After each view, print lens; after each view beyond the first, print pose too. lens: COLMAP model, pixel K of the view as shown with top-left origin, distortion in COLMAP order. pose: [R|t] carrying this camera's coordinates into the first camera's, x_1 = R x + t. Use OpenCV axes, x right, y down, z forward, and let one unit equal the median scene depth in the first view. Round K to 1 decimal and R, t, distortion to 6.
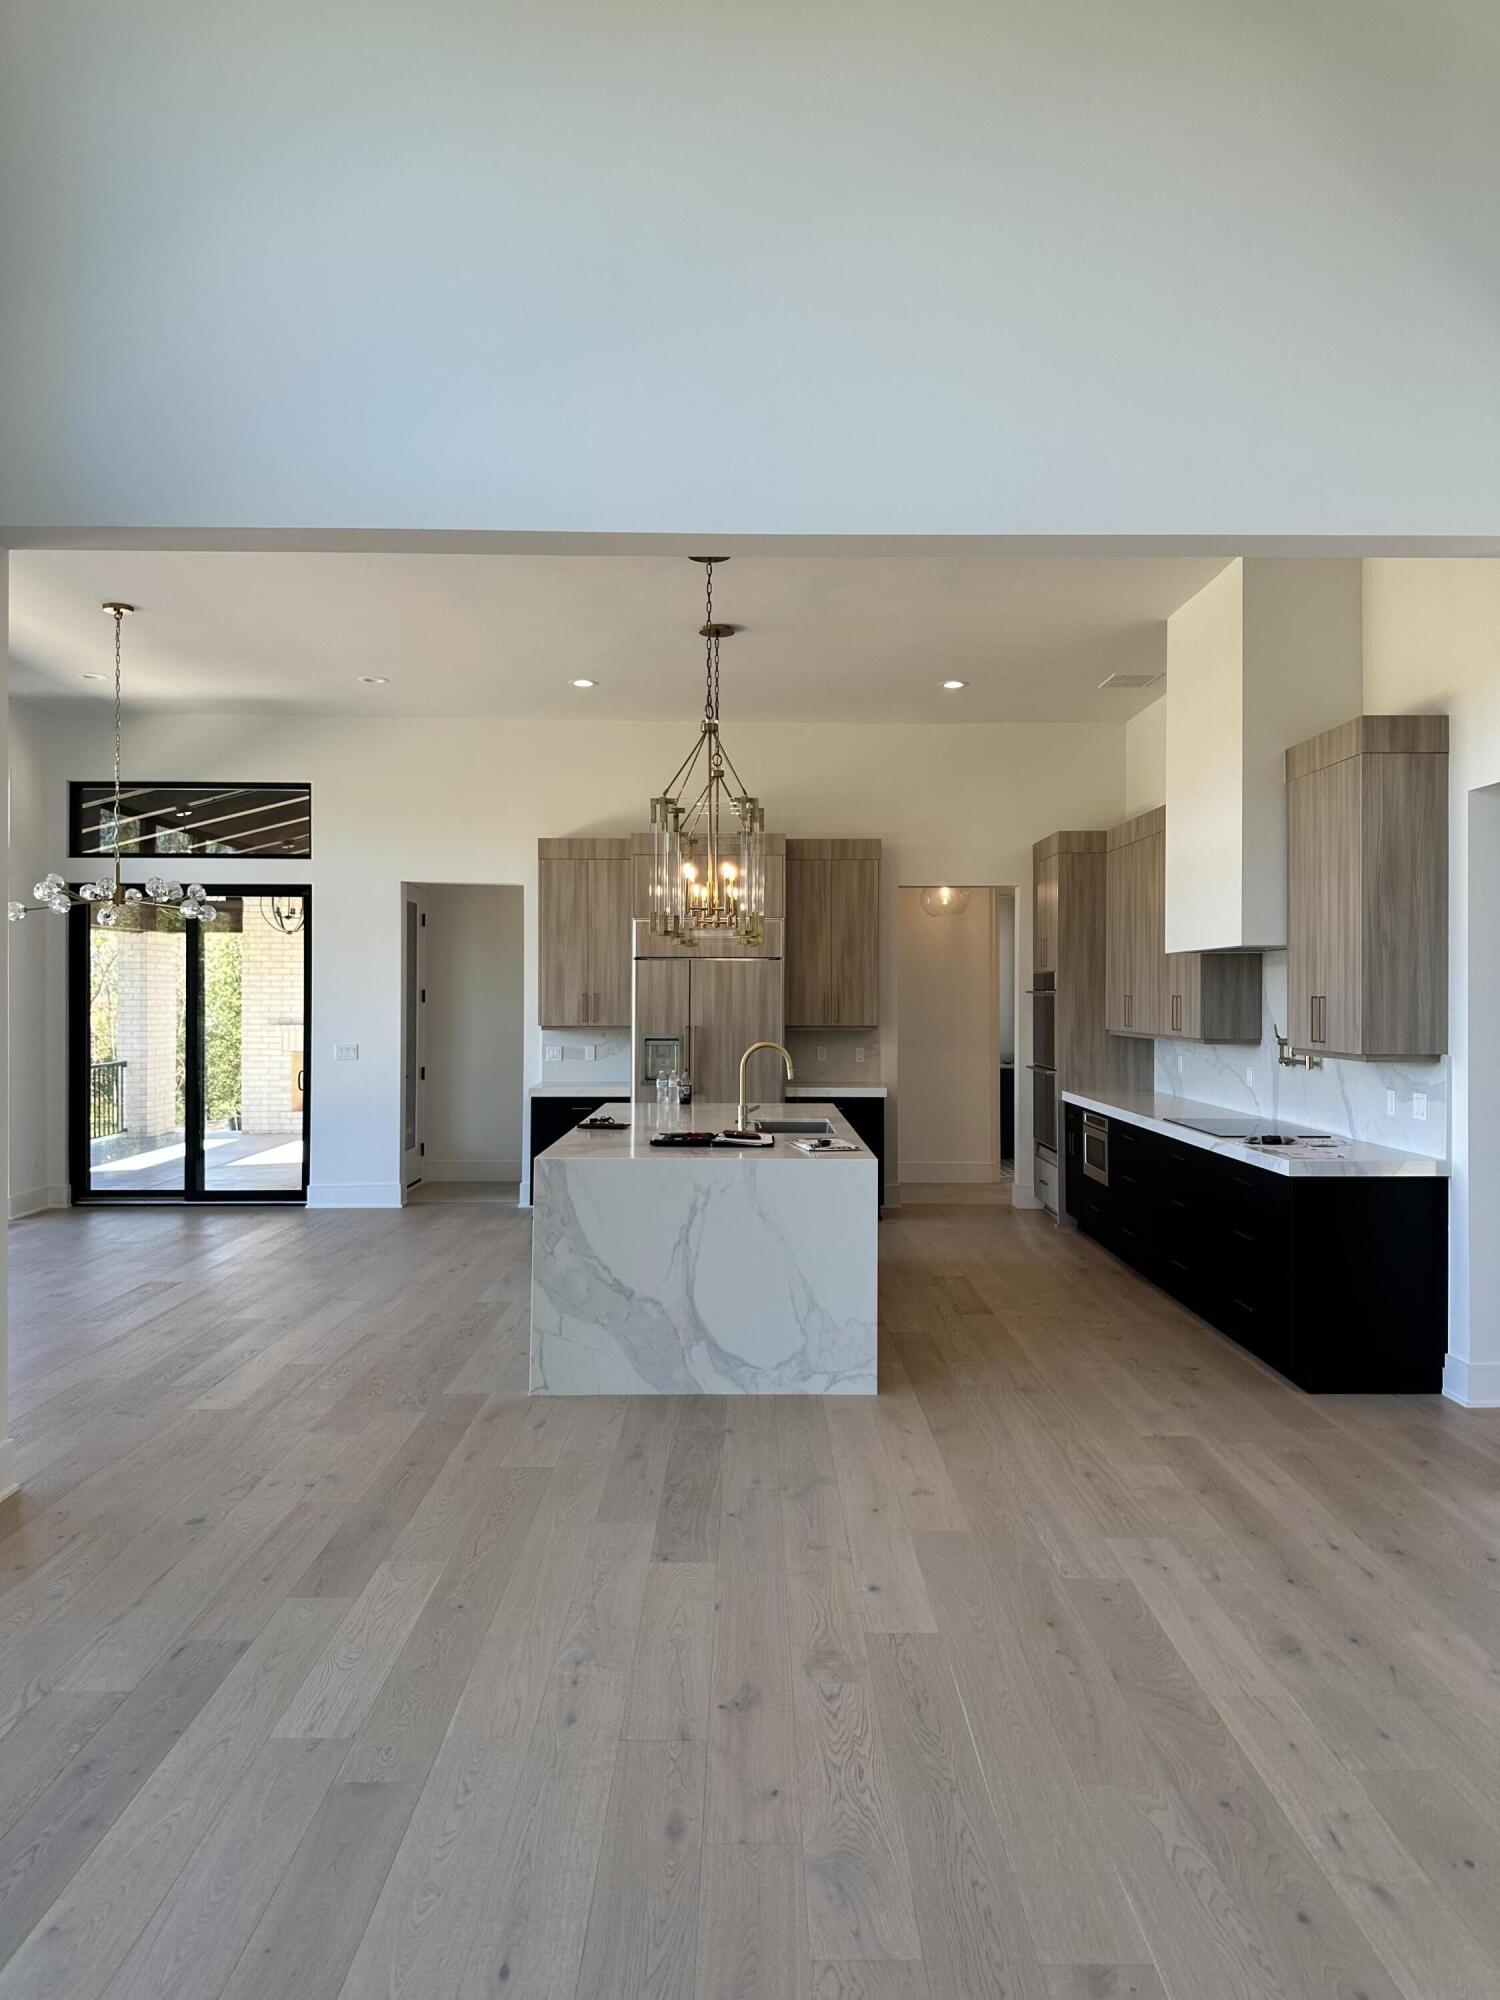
lens RADIAL K [[1384.5, 0, 746.5], [0, 1384.5, 987.9], [0, 0, 1]] dist [0.008036, -0.002791]
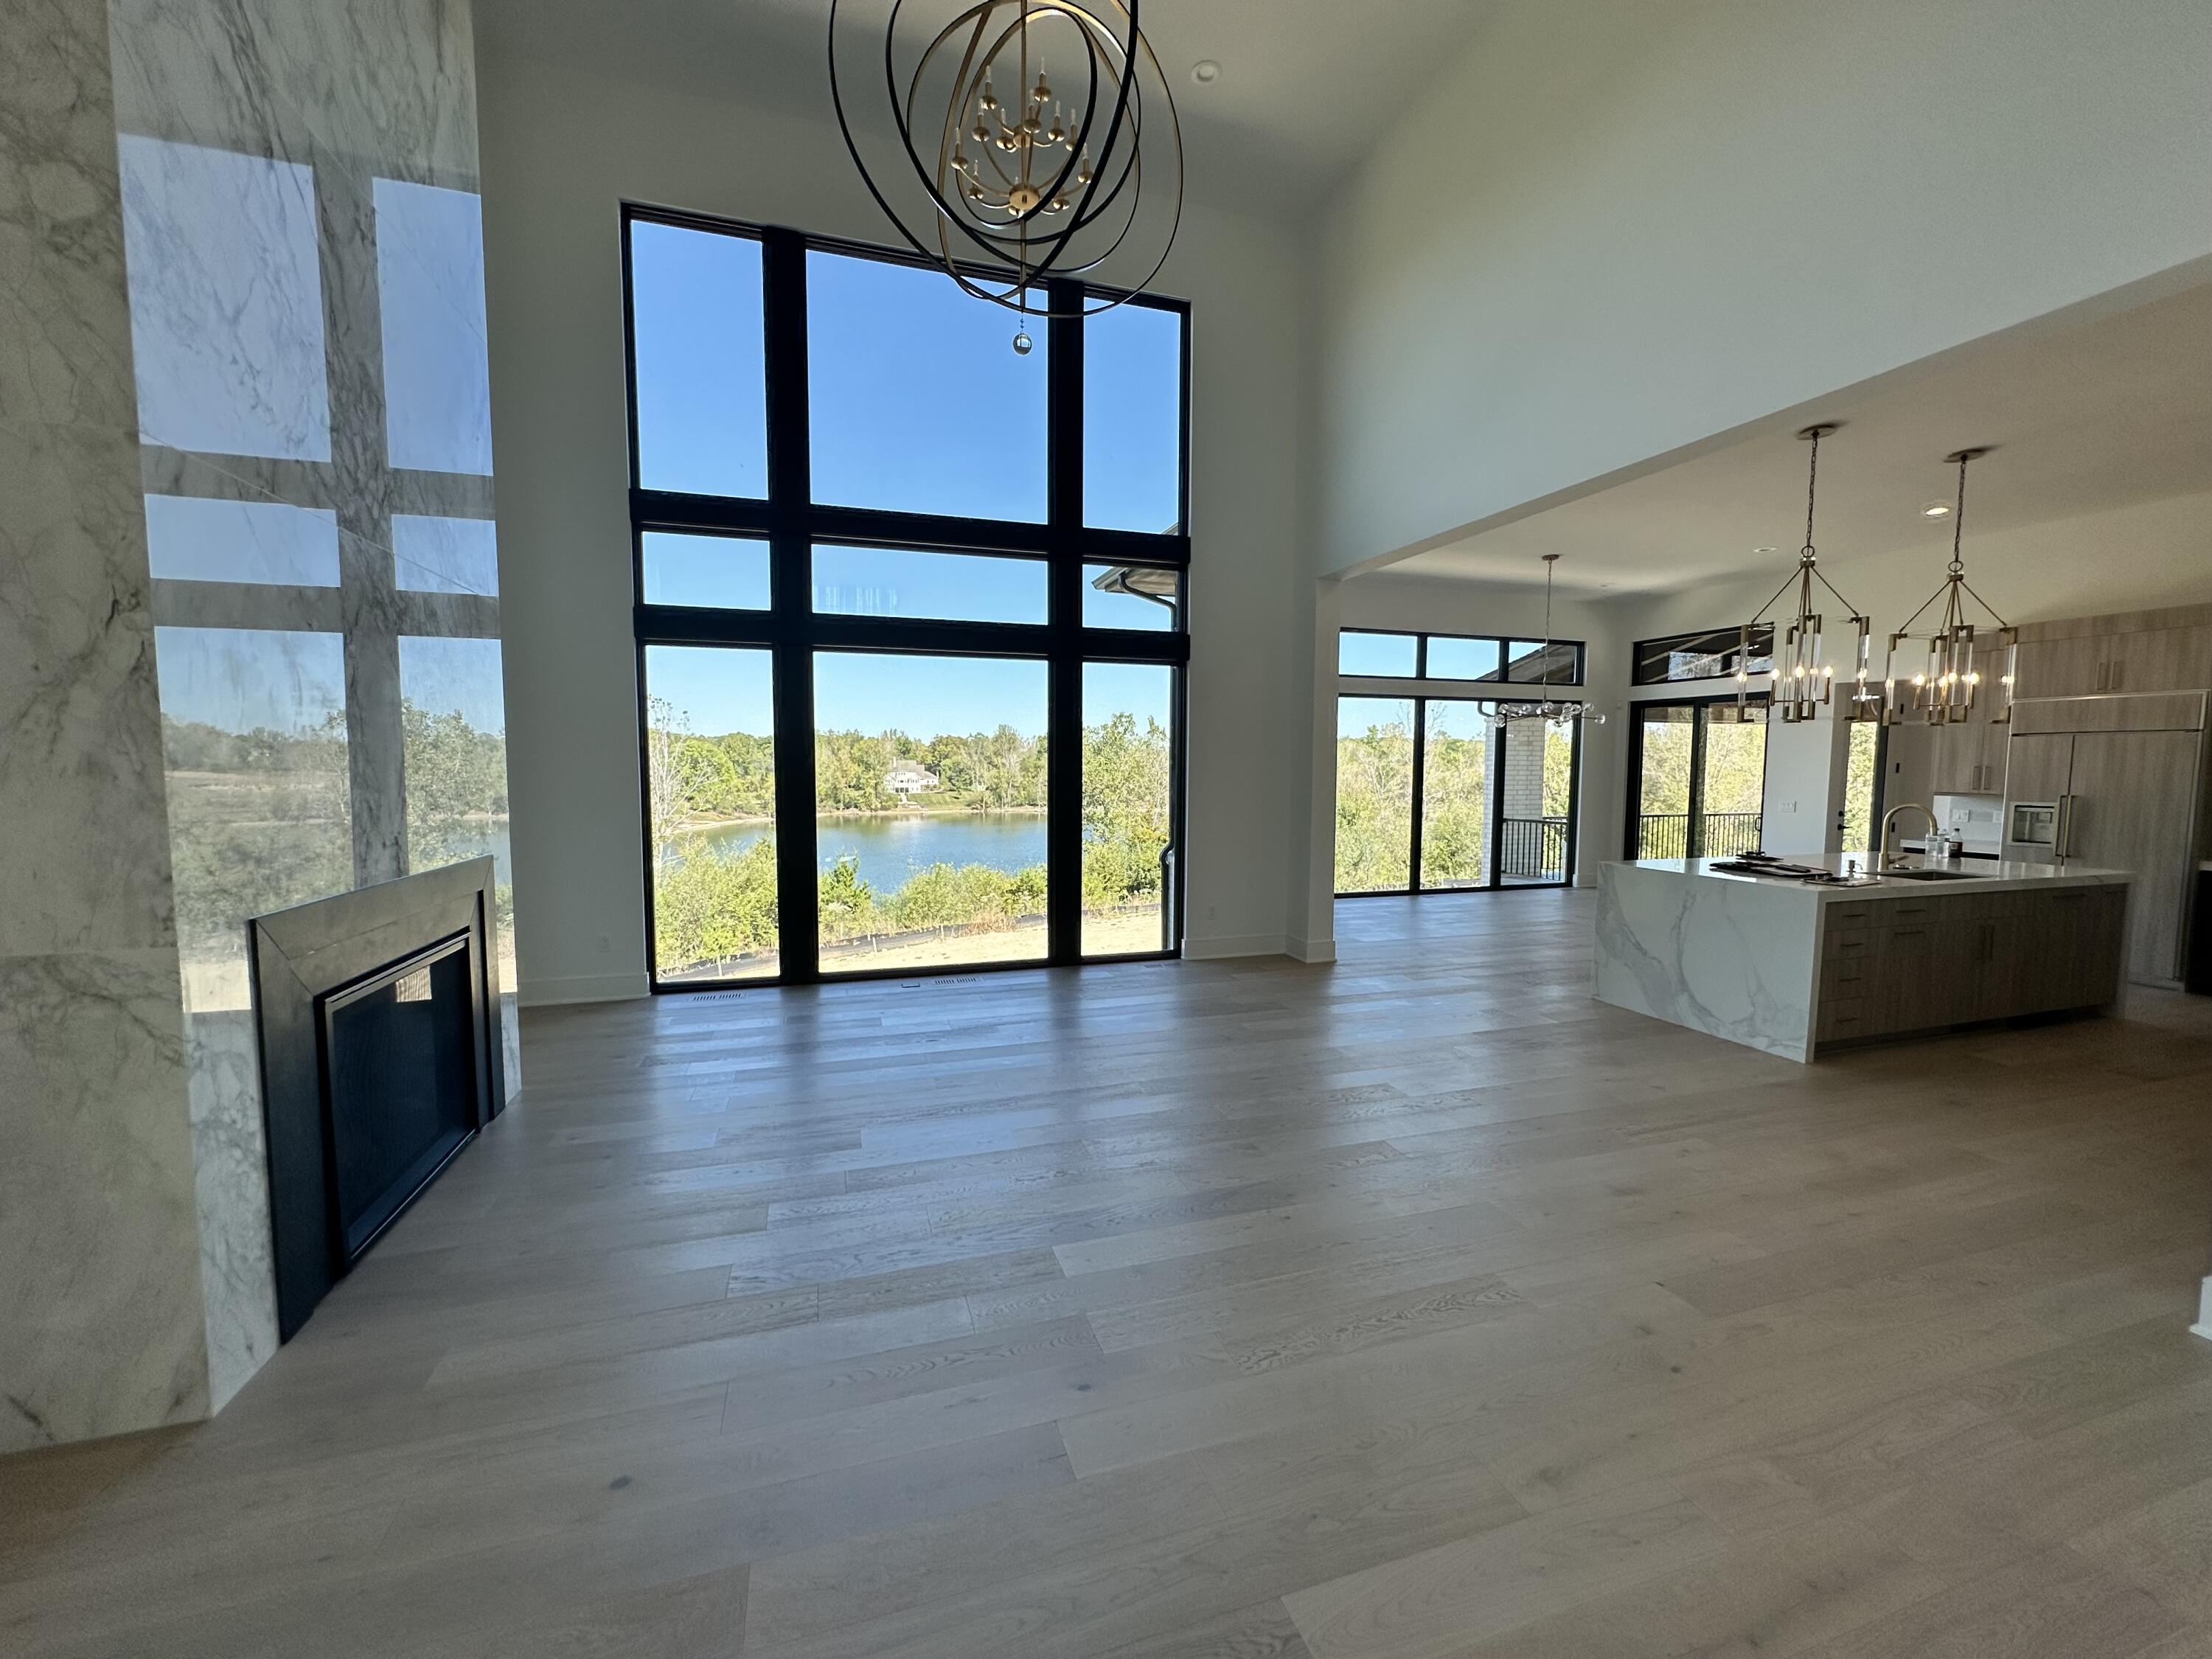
lens RADIAL K [[881.7, 0, 1106.7], [0, 881.7, 830.7], [0, 0, 1]] dist [-0.003473, 0.000362]
pose [[0.304653, 0.067760, -0.950050, 0.683199], [0.002478, 0.997406, 0.071932, 0.005514], [0.952460, -0.024269, 0.303695, 0.102021]]
